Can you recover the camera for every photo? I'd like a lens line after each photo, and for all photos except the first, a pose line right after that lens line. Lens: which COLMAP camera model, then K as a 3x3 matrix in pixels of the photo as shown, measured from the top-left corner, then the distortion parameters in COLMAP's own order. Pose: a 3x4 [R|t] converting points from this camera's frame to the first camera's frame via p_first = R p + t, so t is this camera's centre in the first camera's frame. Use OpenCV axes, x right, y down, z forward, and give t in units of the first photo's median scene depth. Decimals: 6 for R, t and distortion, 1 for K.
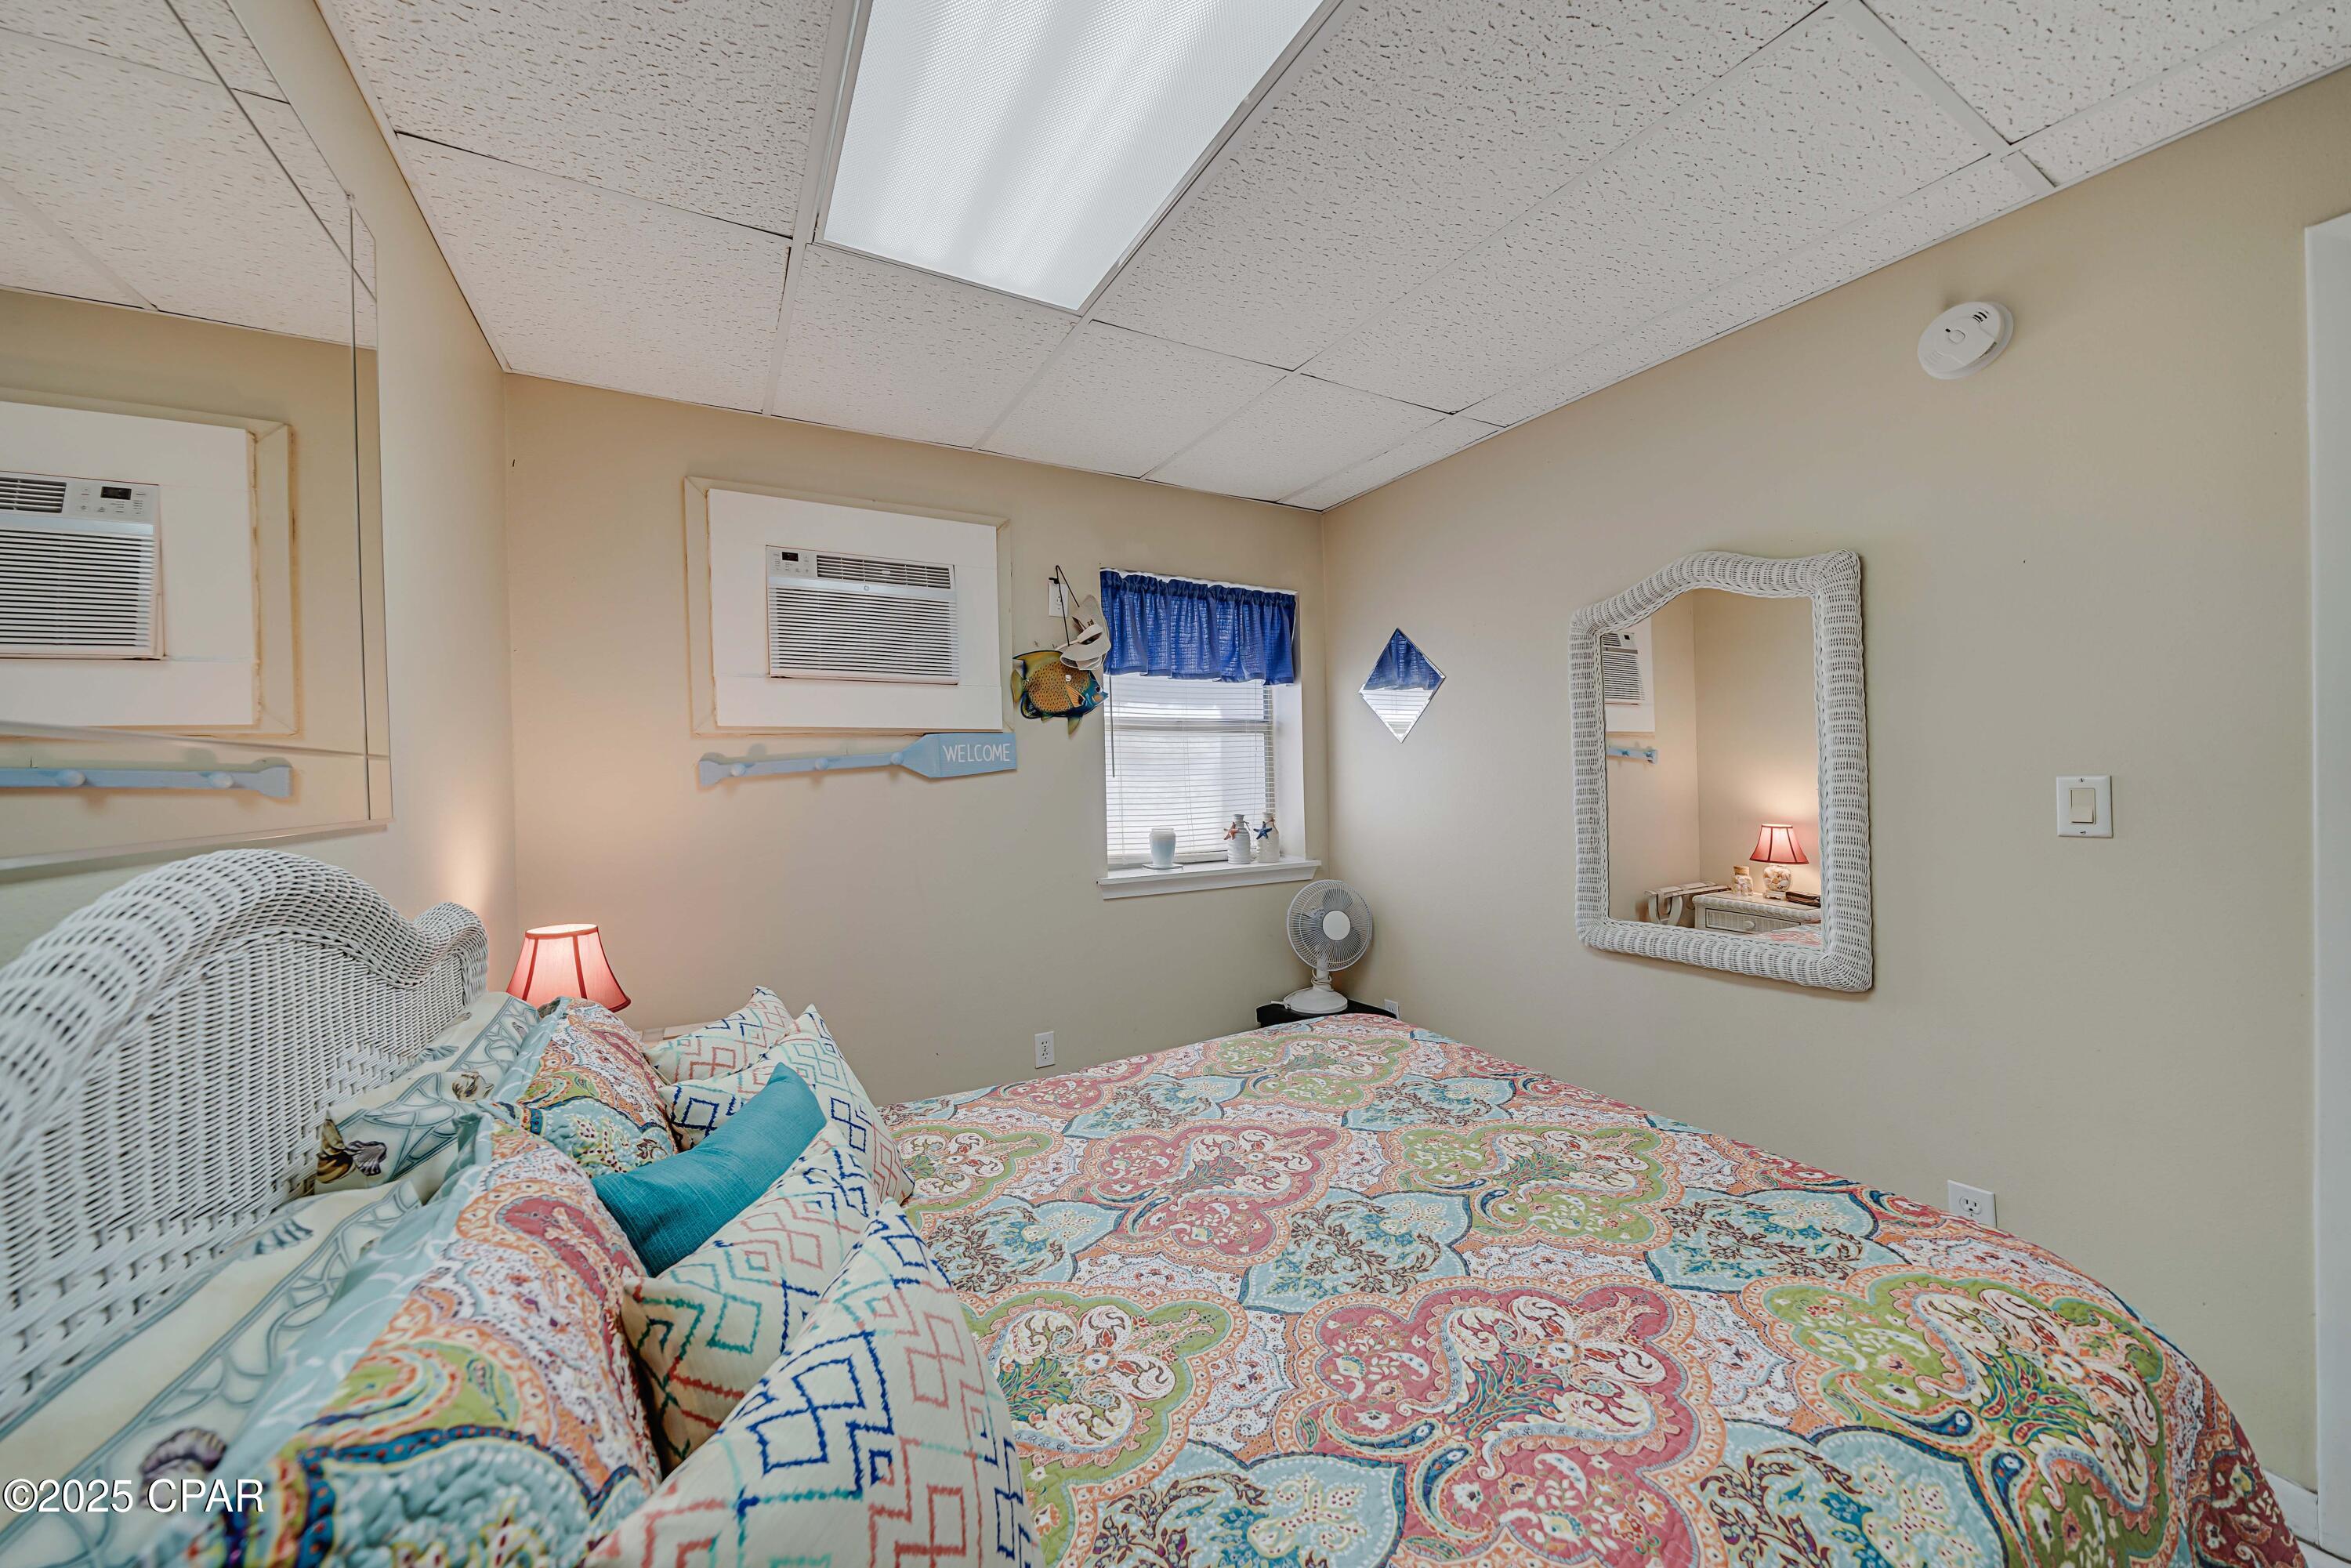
lens RADIAL K [[810.1, 0, 1165.8], [0, 810.1, 784.9], [0, 0, 1]] dist [-0.006975, 0.000135]
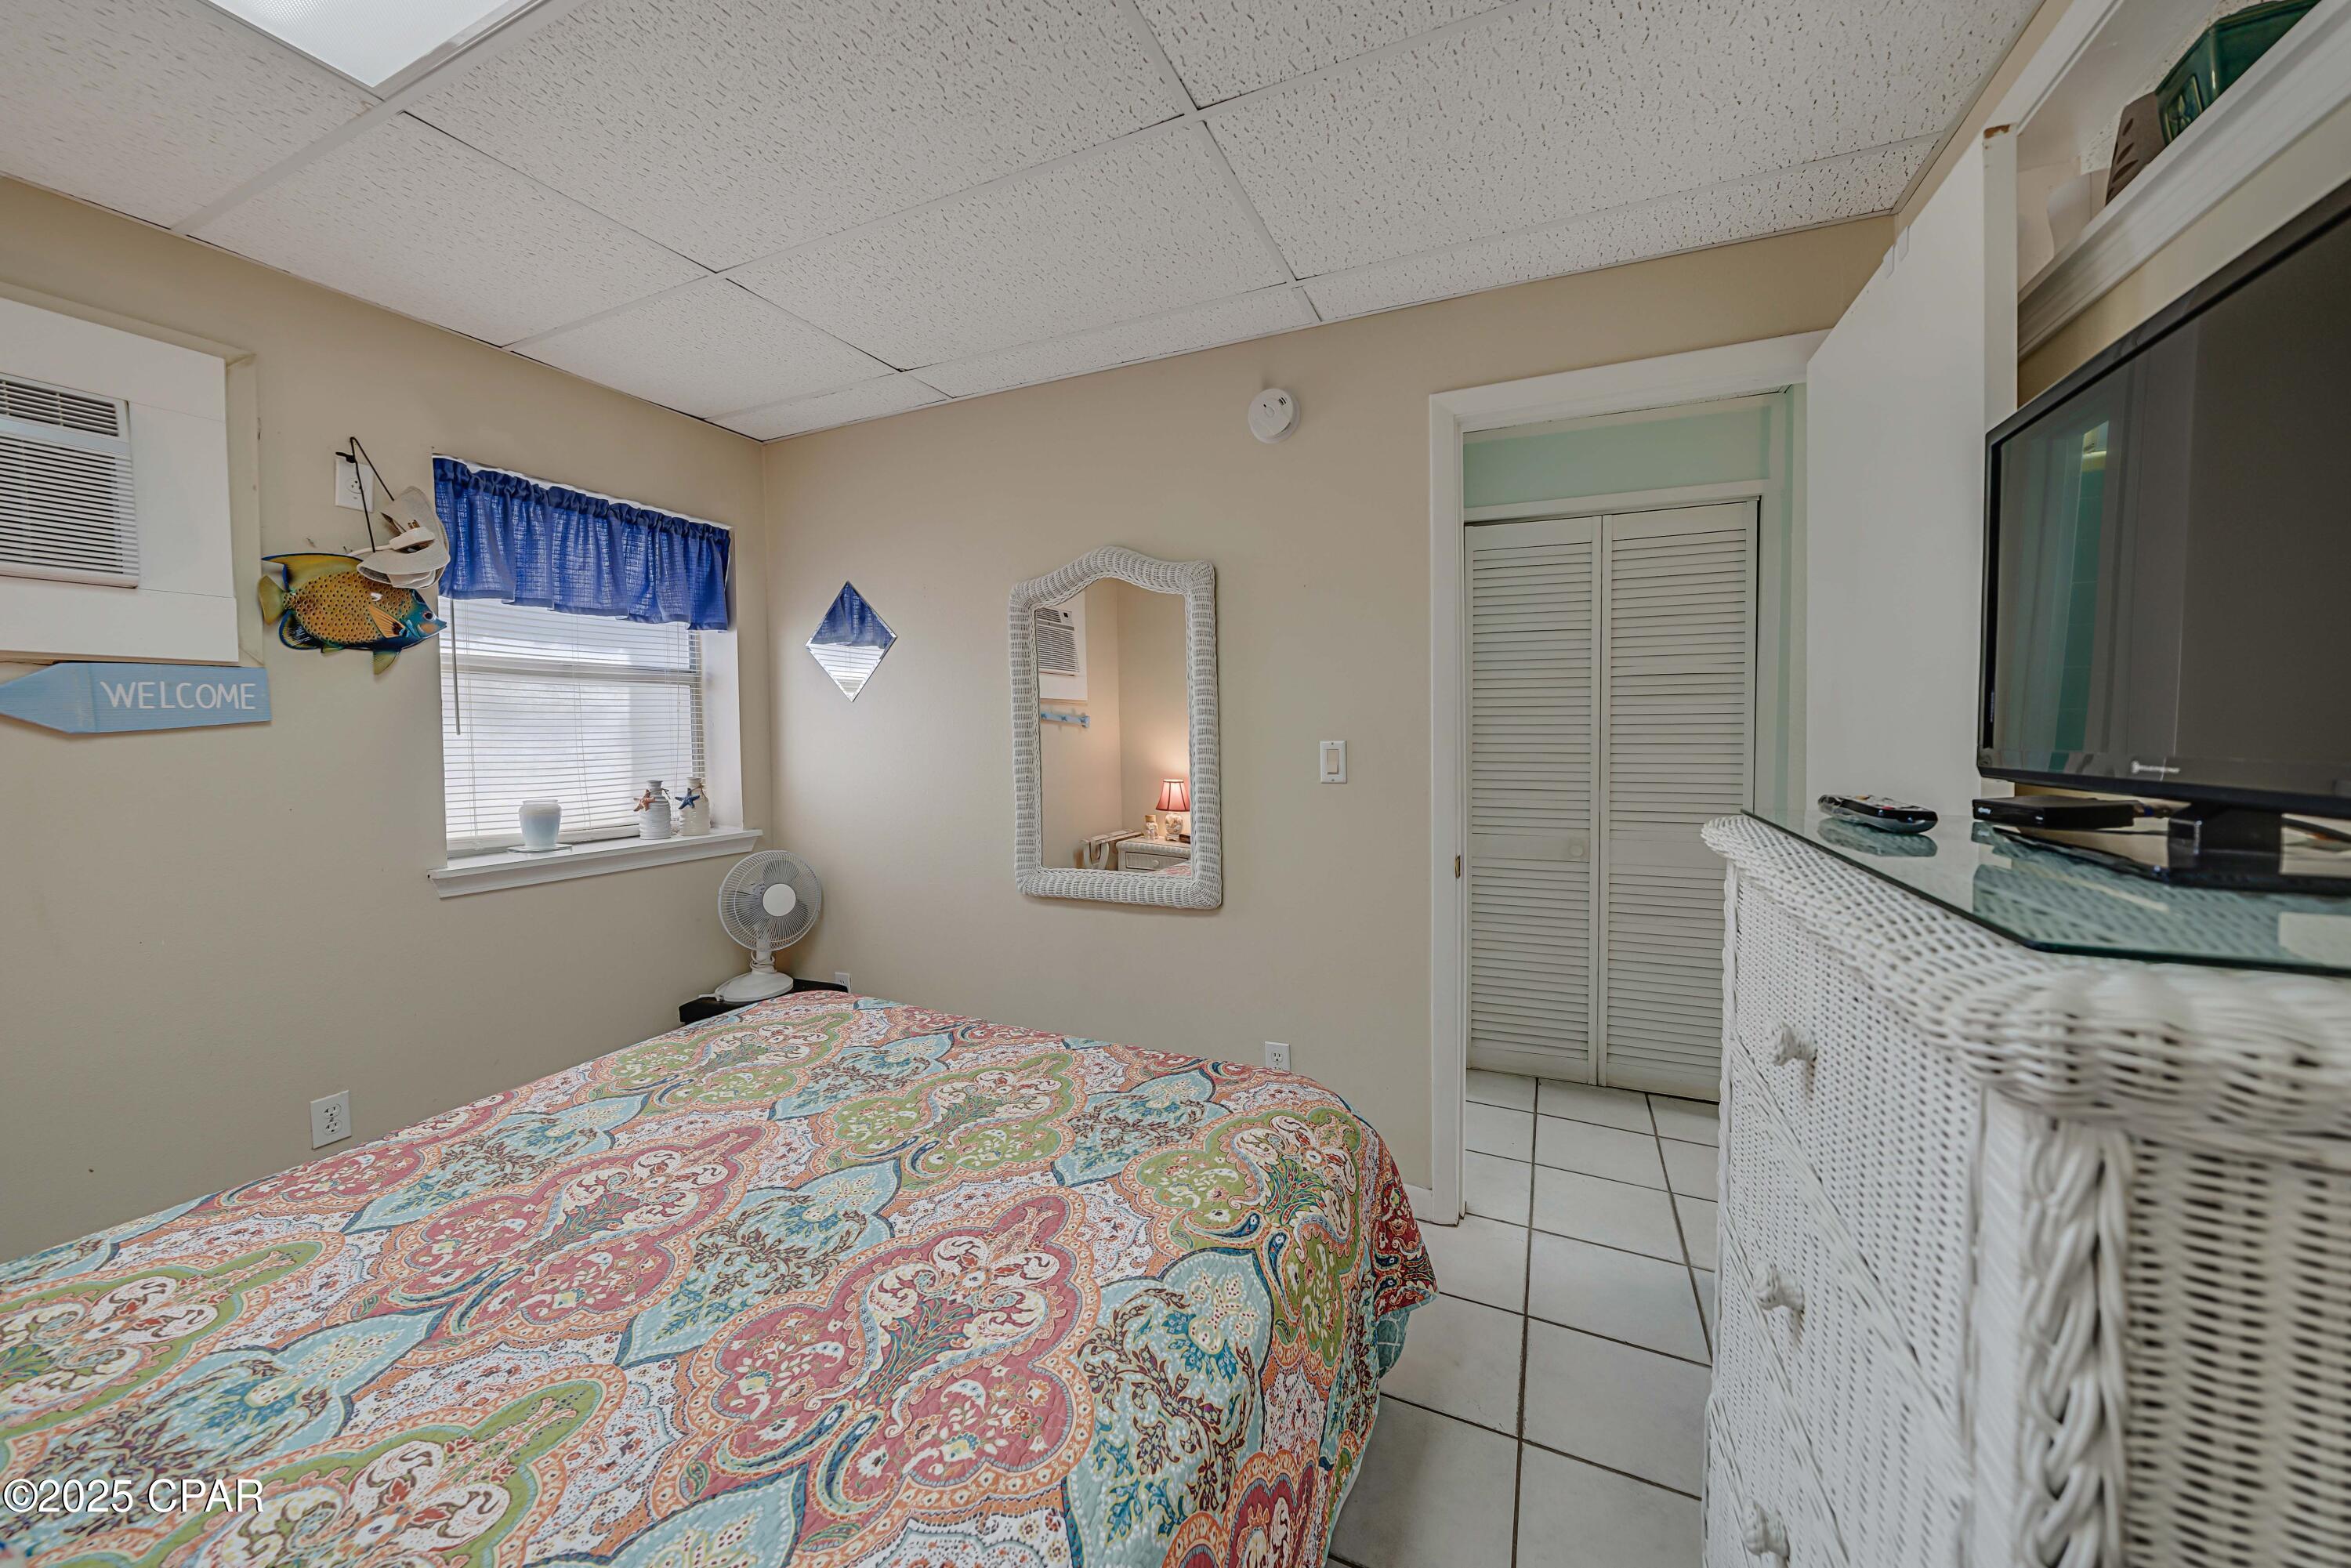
lens RADIAL K [[822.9, 0, 1169.5], [0, 822.9, 751.5], [0, 0, 1]] dist [-0.006941, 0.000221]
pose [[0.807237, -0.001306, 0.590227, 0.034291], [-0.002166, 0.999984, 0.005175, 0.001129], [-0.590224, -0.005456, 0.807221, -0.009779]]
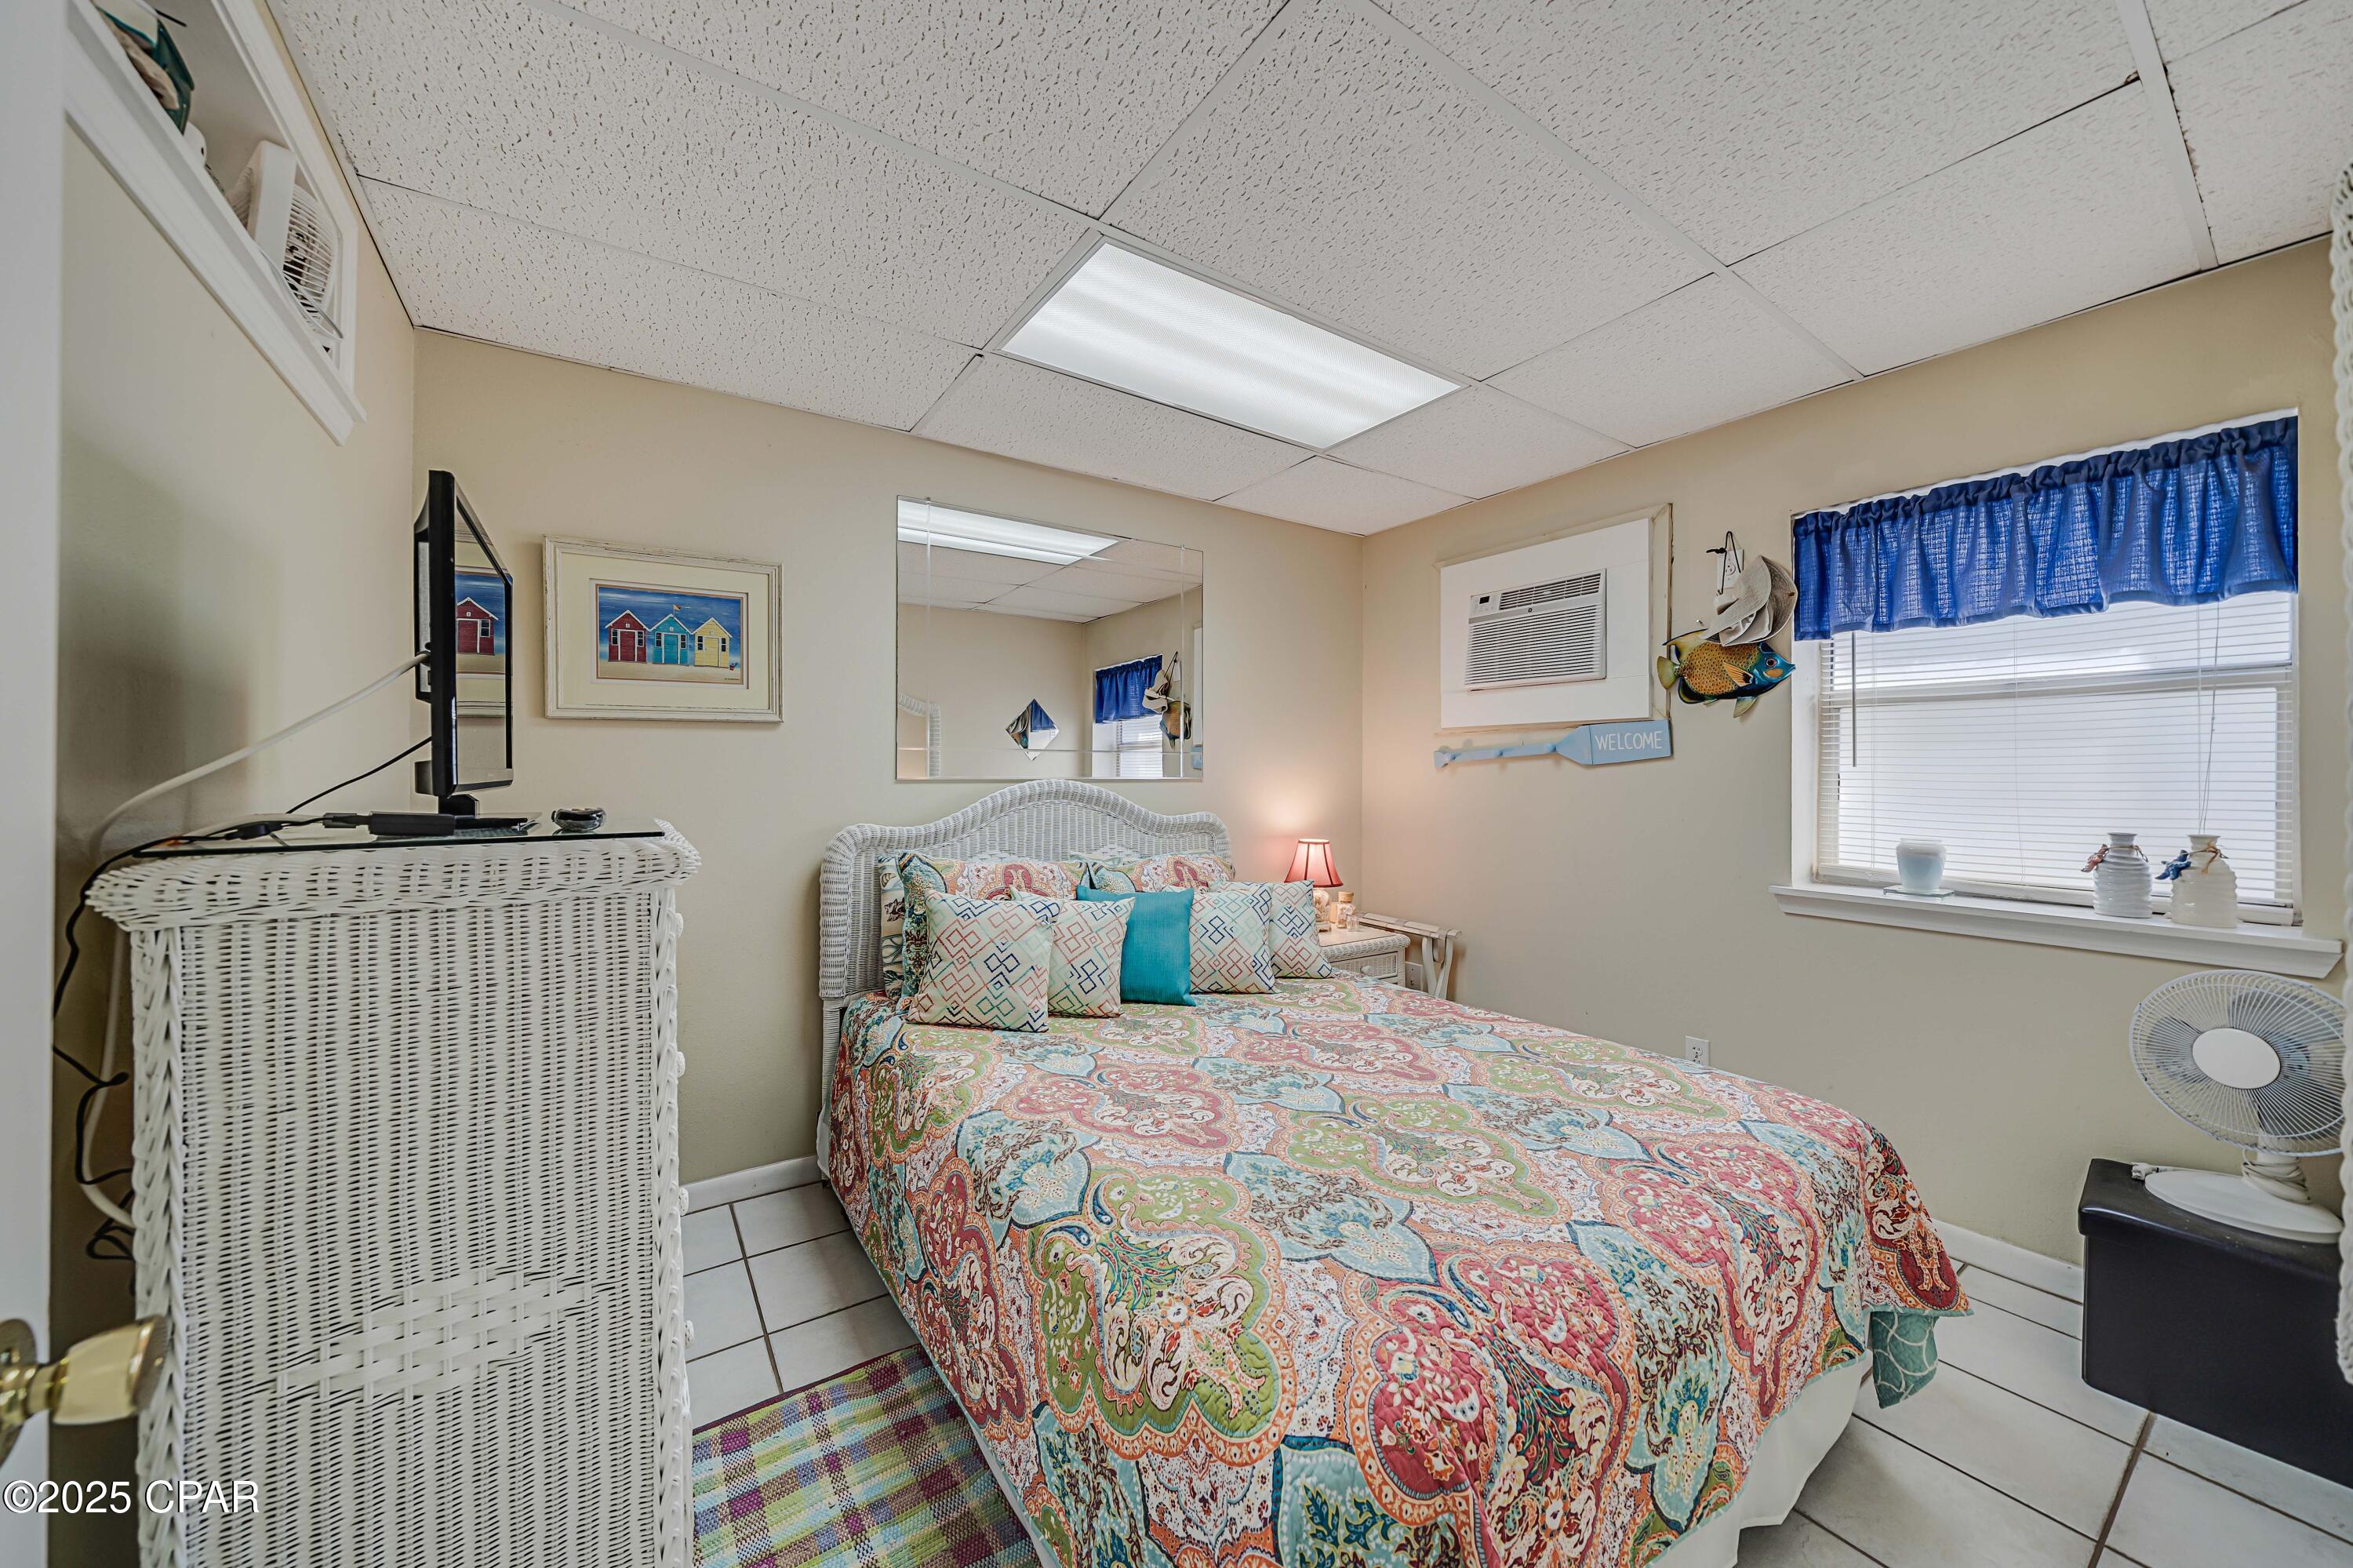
lens RADIAL K [[825.7, 0, 1151.5], [0, 825.7, 772.4], [0, 0, 1]] dist [-0.001966, -0.000023]
pose [[0.079139, 0.019201, -0.996679, 1.177912], [-0.017177, 0.999692, 0.017896, -0.011903], [0.996716, 0.015703, 0.079444, 0.459051]]
